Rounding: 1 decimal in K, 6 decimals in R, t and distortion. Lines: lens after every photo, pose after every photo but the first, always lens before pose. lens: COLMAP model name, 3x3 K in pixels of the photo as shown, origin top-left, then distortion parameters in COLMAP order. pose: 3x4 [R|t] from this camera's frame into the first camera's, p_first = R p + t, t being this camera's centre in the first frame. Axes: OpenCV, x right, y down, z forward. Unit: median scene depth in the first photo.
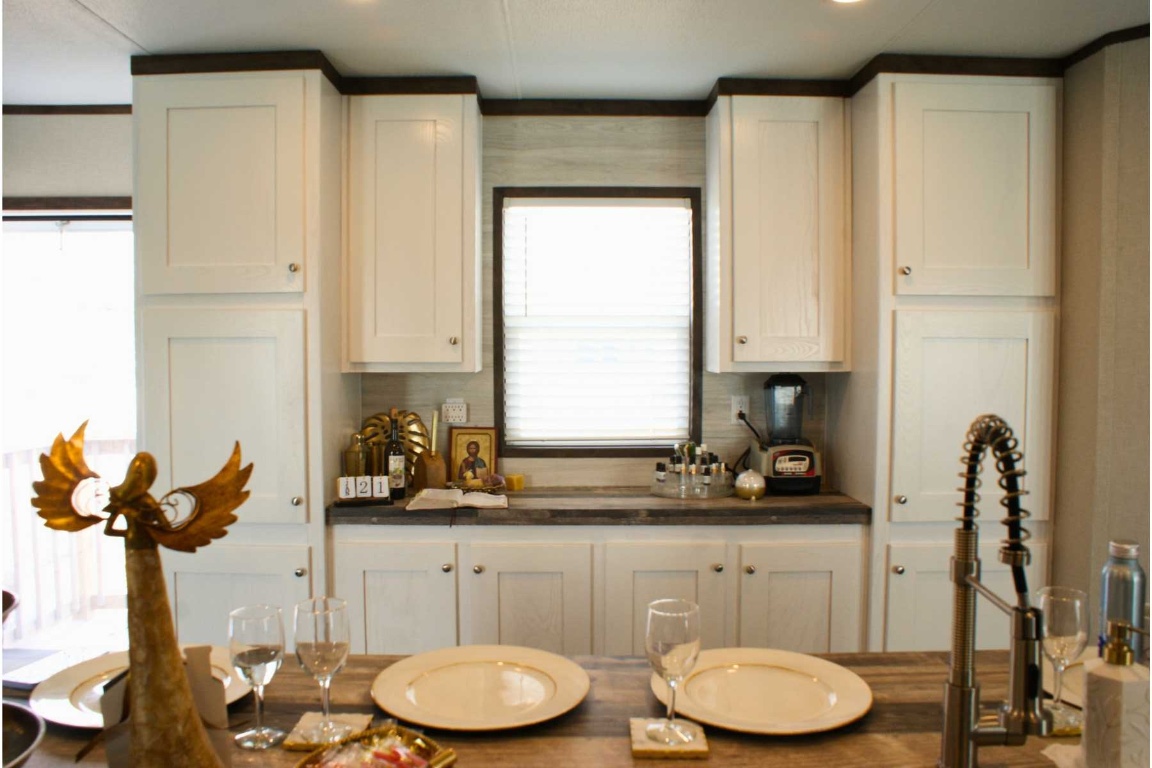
lens RADIAL K [[938.3, 0, 576.0], [0, 938.3, 384.0], [0, 0, 1]] dist [-0.064260, -0.000544]
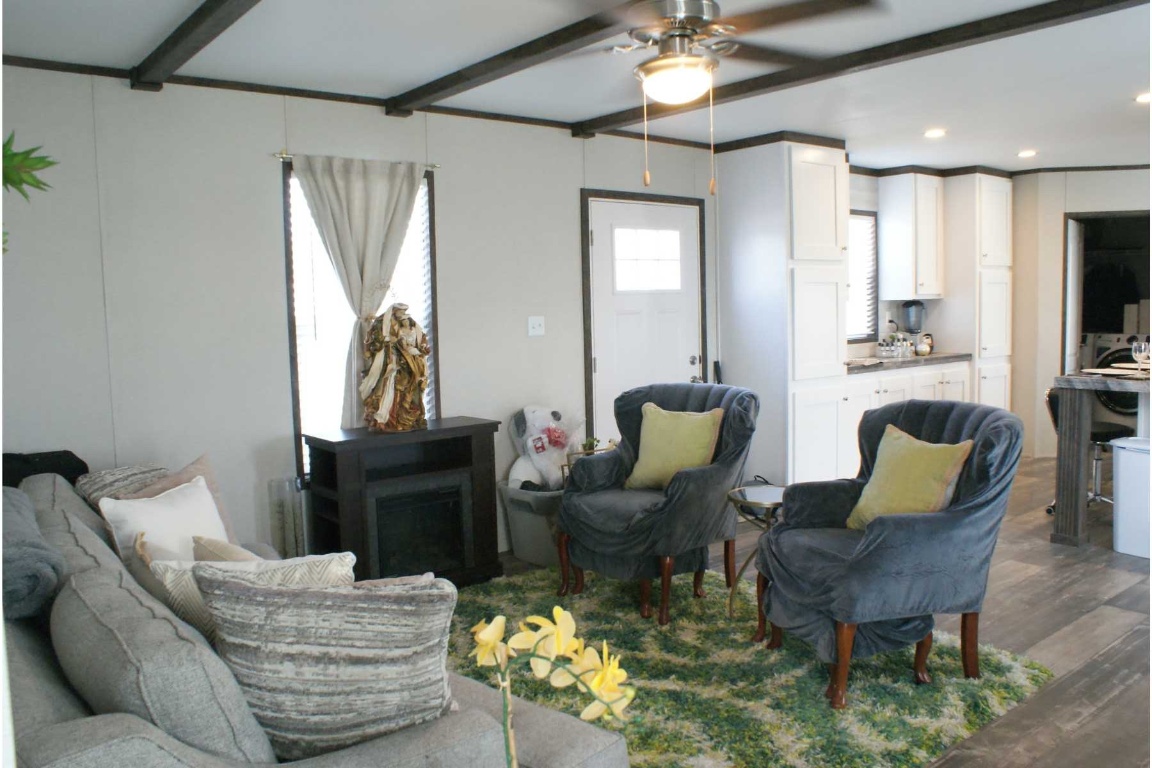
lens RADIAL K [[938.3, 0, 576.0], [0, 938.3, 384.0], [0, 0, 1]] dist [-0.064260, -0.000544]
pose [[0.774147, -0.066393, 0.629515, -1.720200], [0.054321, 0.997784, 0.038432, 0.055411], [-0.630671, 0.004444, 0.776038, -0.185693]]
